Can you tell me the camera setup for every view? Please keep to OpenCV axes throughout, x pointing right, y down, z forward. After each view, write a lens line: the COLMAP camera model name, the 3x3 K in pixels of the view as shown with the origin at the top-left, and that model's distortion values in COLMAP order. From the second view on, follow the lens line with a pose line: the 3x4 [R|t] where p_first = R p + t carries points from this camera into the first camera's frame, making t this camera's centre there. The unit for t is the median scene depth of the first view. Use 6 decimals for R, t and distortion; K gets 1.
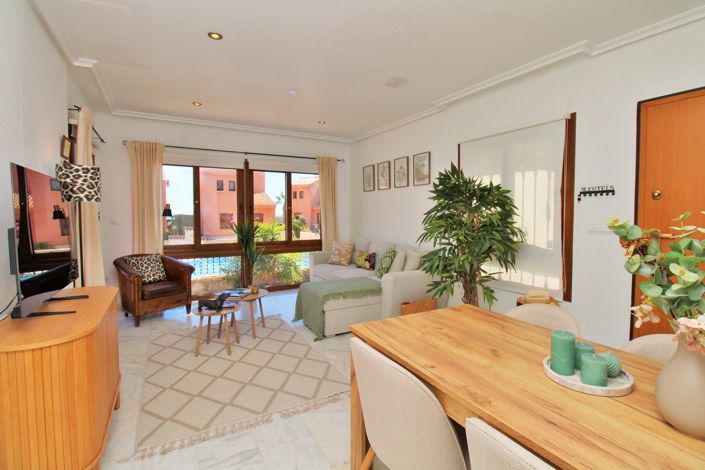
lens RADIAL K [[327.5, 0, 351.9], [0, 327.5, 227.8], [0, 0, 1]] dist [0.002674, -0.012610]
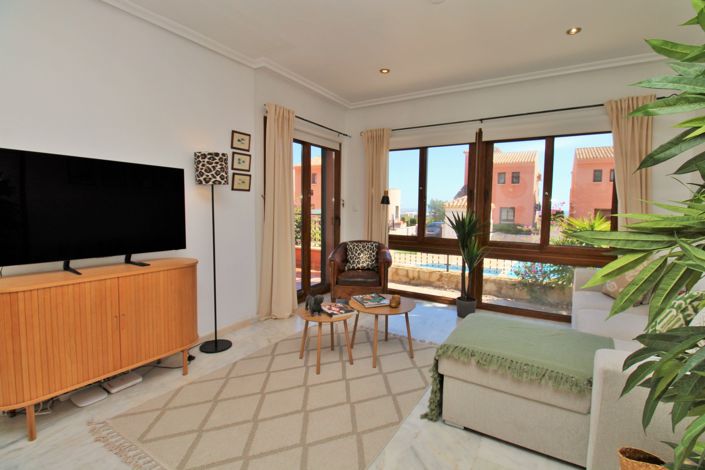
lens RADIAL K [[327.8, 0, 359.2], [0, 327.8, 226.4], [0, 0, 1]] dist [-0.000045, -0.014384]
pose [[0.500246, 0.056581, -0.864033, 0.251936], [-0.049337, 0.998104, 0.036796, -0.000724], [0.864476, 0.024222, 0.502089, 0.503451]]
